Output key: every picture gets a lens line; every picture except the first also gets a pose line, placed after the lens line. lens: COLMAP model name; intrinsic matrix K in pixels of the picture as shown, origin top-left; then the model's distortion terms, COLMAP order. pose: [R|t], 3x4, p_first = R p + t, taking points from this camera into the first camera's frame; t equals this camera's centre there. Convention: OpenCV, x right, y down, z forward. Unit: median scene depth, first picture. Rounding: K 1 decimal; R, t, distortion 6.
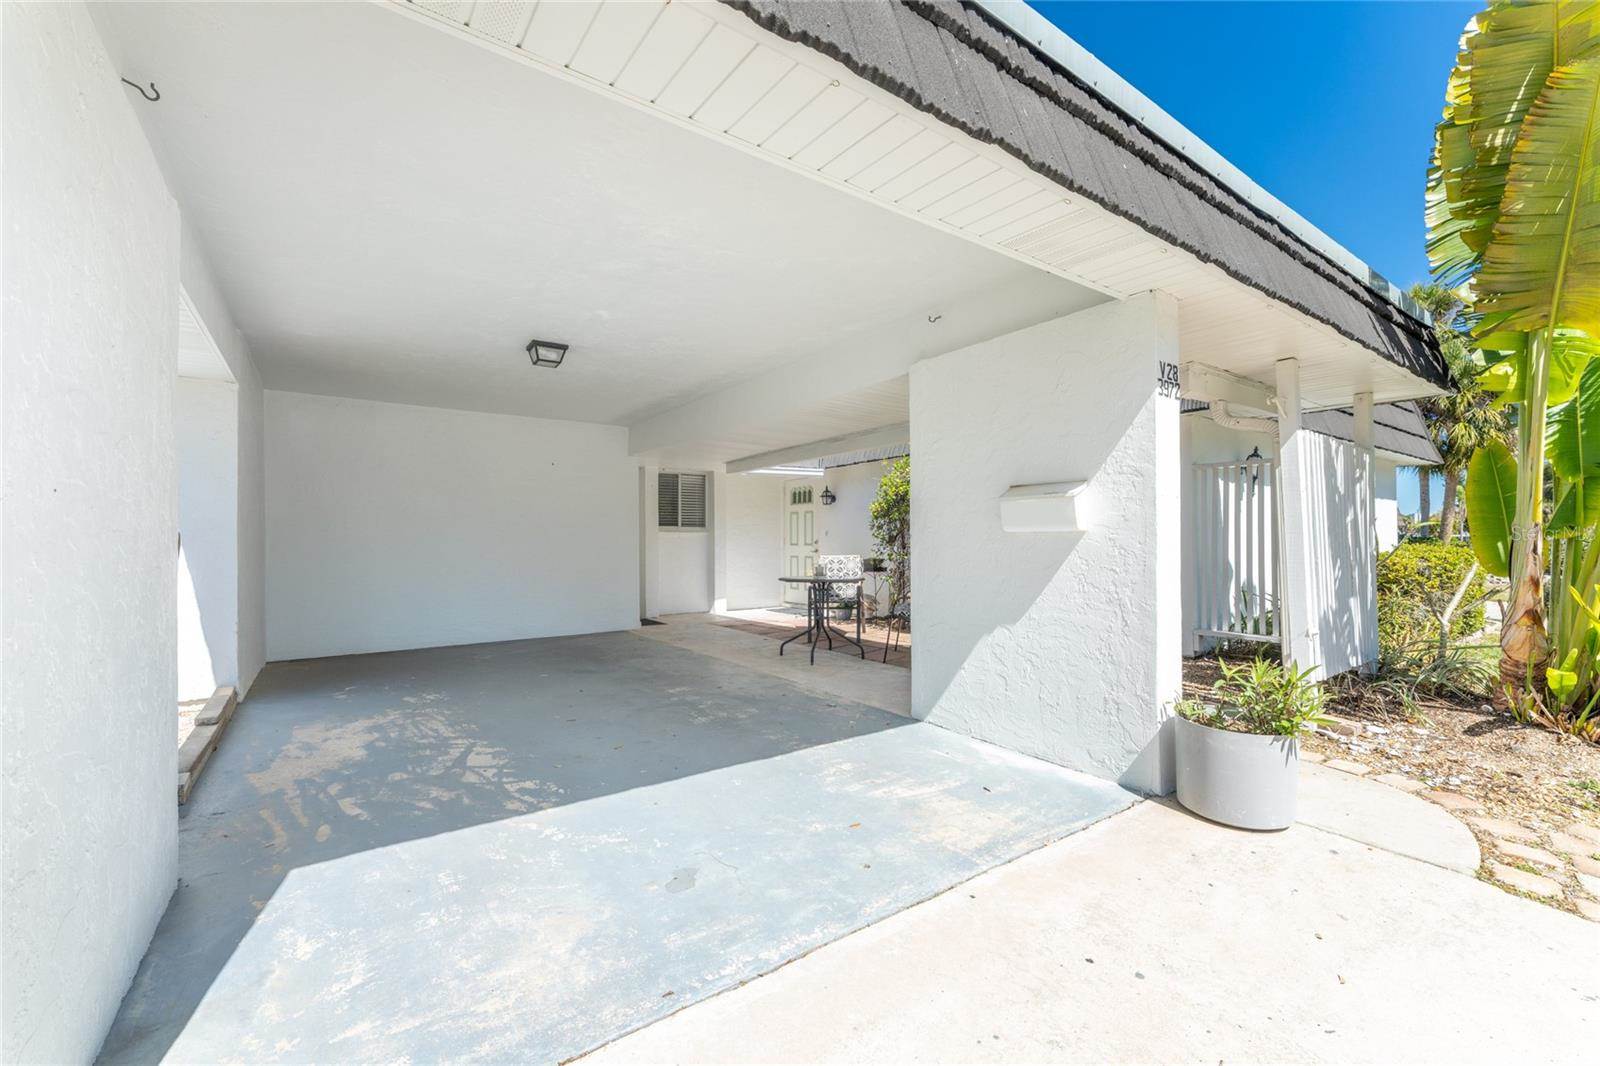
lens RADIAL K [[646.5, 0, 800.0], [0, 646.5, 533.0], [0, 0, 1]] dist [0.000190, -0.000163]
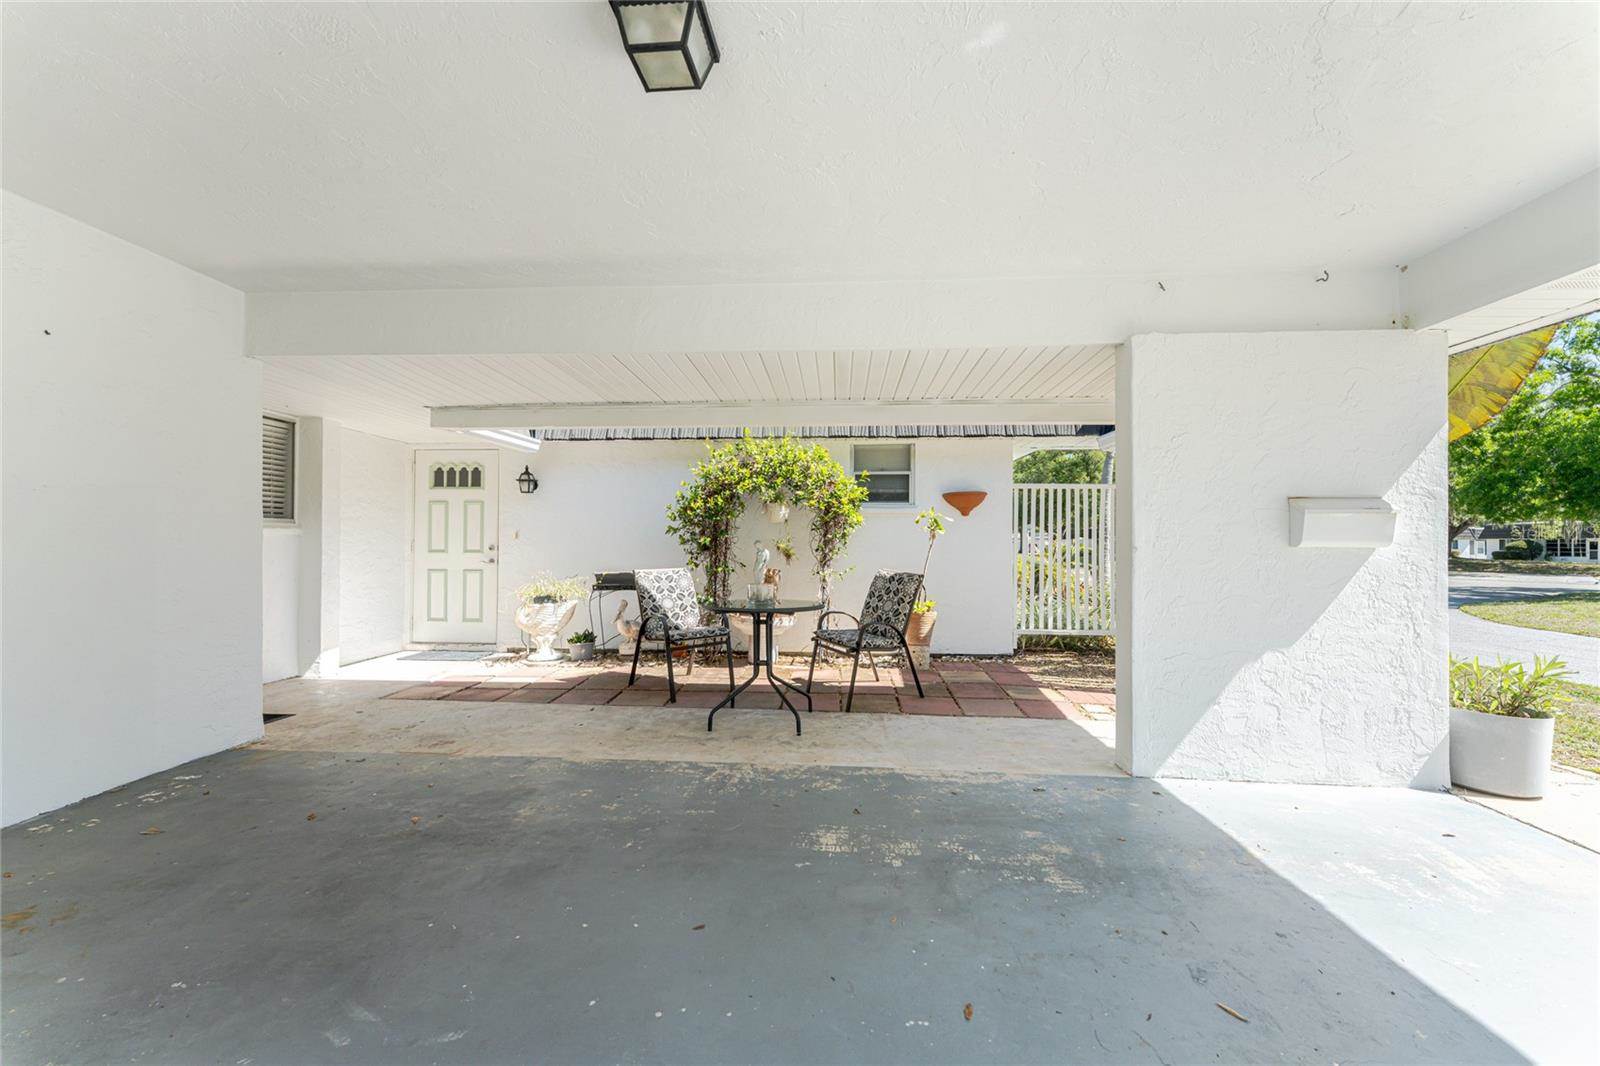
lens RADIAL K [[646.5, 0, 800.0], [0, 646.5, 533.0], [0, 0, 1]] dist [0.000190, -0.000163]
pose [[0.636139, 0.024213, 0.771194, -0.885886], [-0.020322, 0.999687, -0.014624, 0.007007], [-0.771306, -0.006369, 0.636432, 1.010986]]
